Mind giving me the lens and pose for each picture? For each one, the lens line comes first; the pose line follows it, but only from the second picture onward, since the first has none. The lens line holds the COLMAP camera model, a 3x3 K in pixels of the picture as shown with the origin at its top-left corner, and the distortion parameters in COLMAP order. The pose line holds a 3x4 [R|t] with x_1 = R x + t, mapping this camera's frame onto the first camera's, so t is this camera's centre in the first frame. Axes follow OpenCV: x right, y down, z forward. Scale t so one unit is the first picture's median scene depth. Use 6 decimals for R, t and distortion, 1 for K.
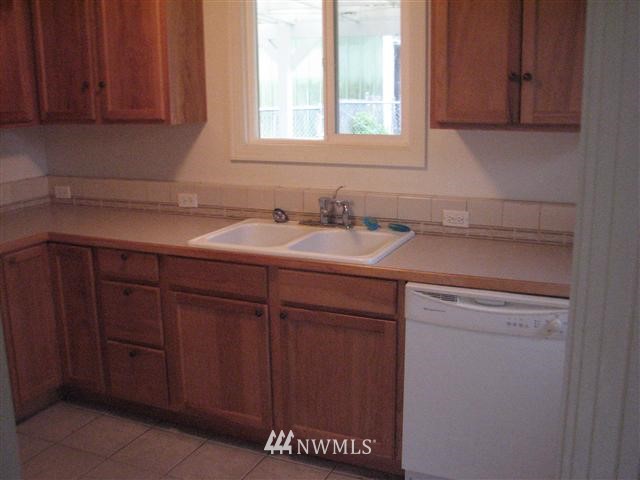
lens RADIAL K [[683.1, 0, 320.0], [0, 683.1, 240.0], [0, 0, 1]] dist [-0.141856, 0.150746]
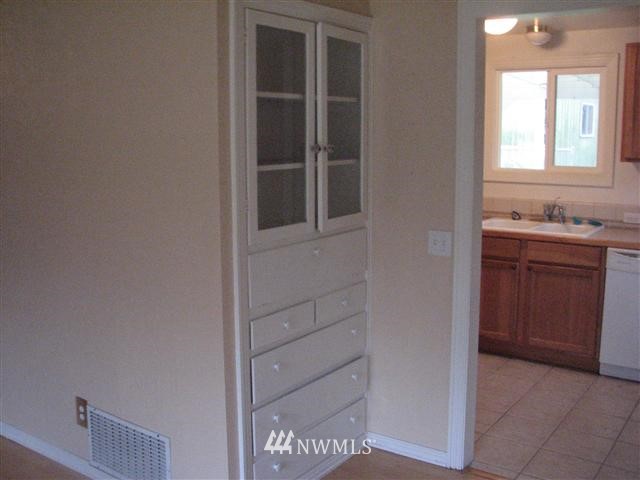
lens RADIAL K [[683.1, 0, 320.0], [0, 683.1, 240.0], [0, 0, 1]] dist [-0.141856, 0.150746]
pose [[0.983897, 0.035800, -0.175115, -0.248704], [-0.047111, 0.997034, -0.060865, 0.150284], [0.172417, 0.068135, 0.982665, -0.681128]]
